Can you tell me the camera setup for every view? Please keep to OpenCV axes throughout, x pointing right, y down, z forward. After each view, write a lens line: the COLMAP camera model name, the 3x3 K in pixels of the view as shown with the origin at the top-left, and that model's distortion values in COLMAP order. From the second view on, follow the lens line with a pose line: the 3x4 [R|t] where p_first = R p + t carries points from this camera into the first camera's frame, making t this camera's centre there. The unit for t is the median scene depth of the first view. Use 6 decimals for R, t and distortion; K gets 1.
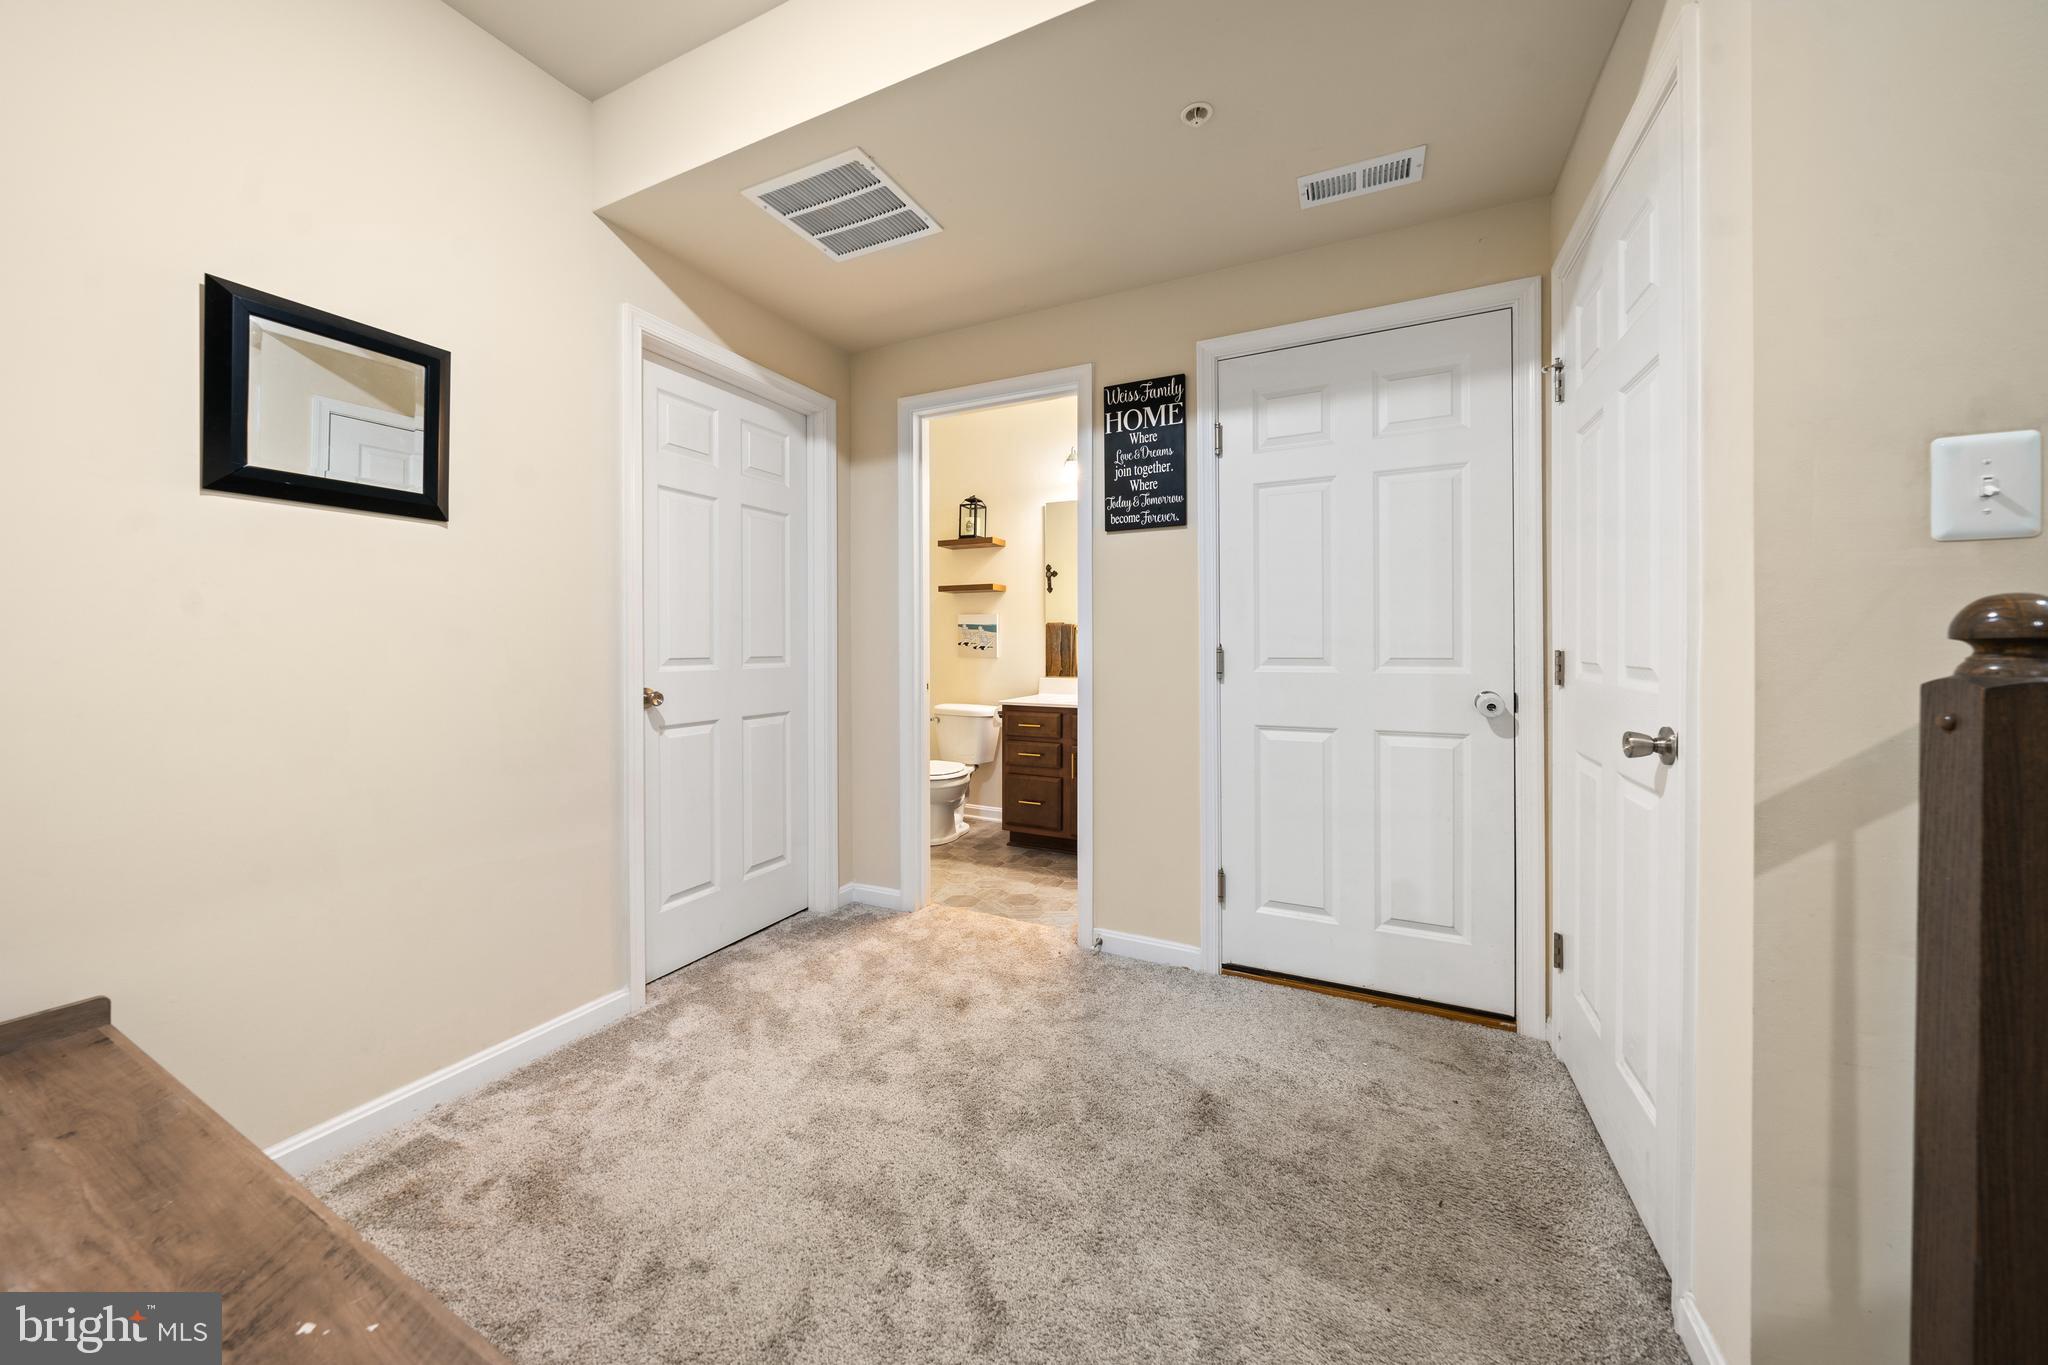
lens RADIAL K [[718.7, 0, 1043.1], [0, 718.7, 662.8], [0, 0, 1]] dist [-0.009496, 0.000851]
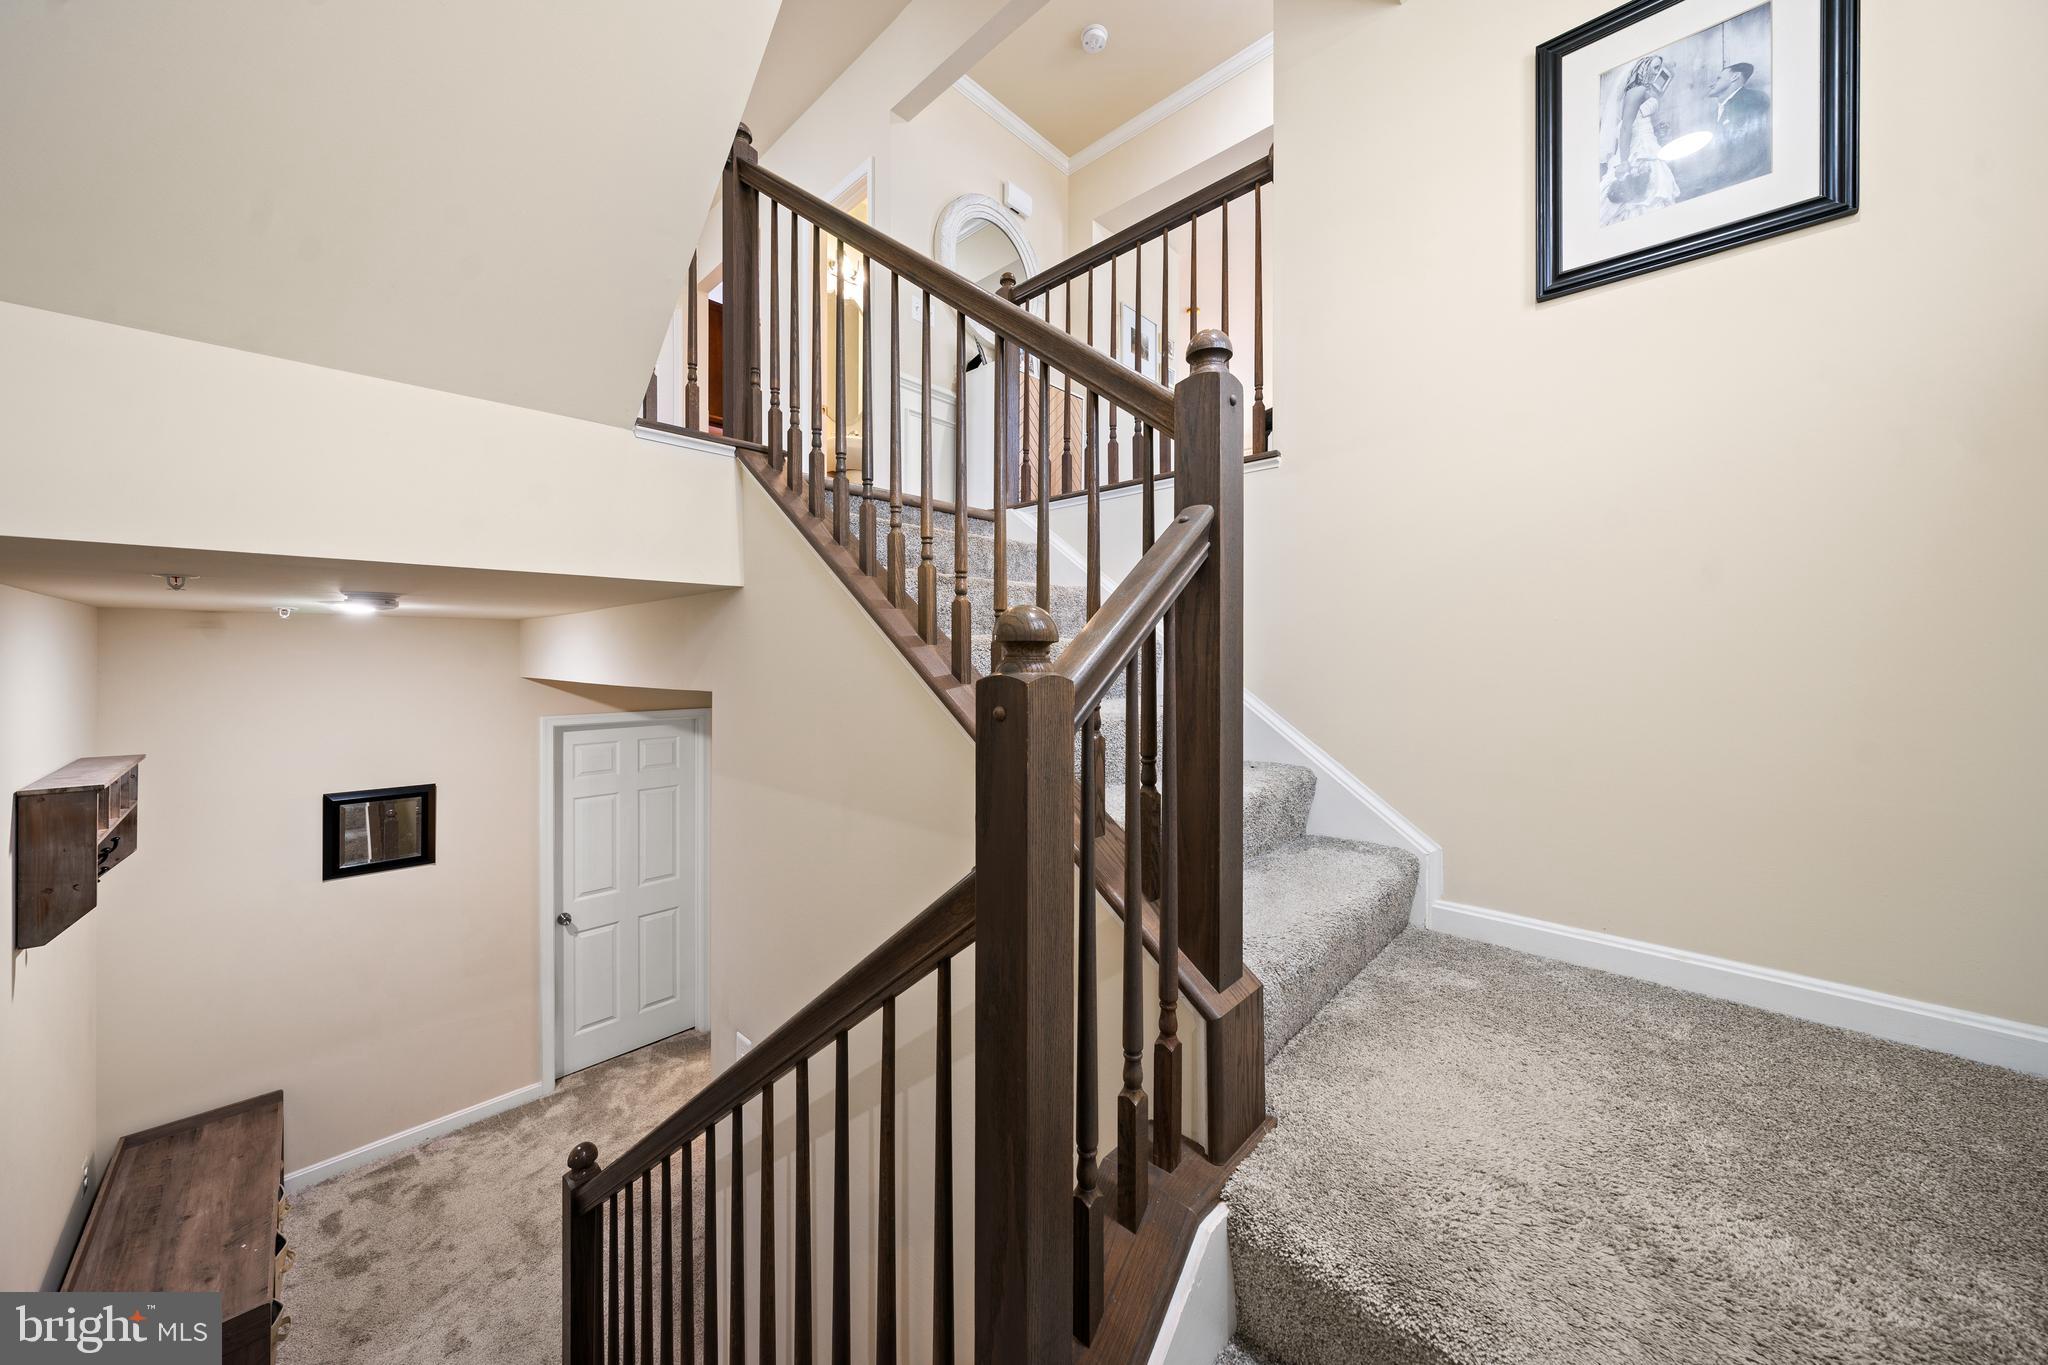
lens RADIAL K [[718.7, 0, 1056.9], [0, 718.7, 664.0], [0, 0, 1]] dist [-0.009496, 0.000851]
pose [[0.956859, 0.009199, -0.290408, 1.264484], [-0.011116, 0.999926, -0.004951, -0.655677], [0.290341, 0.007965, 0.956890, -0.406385]]
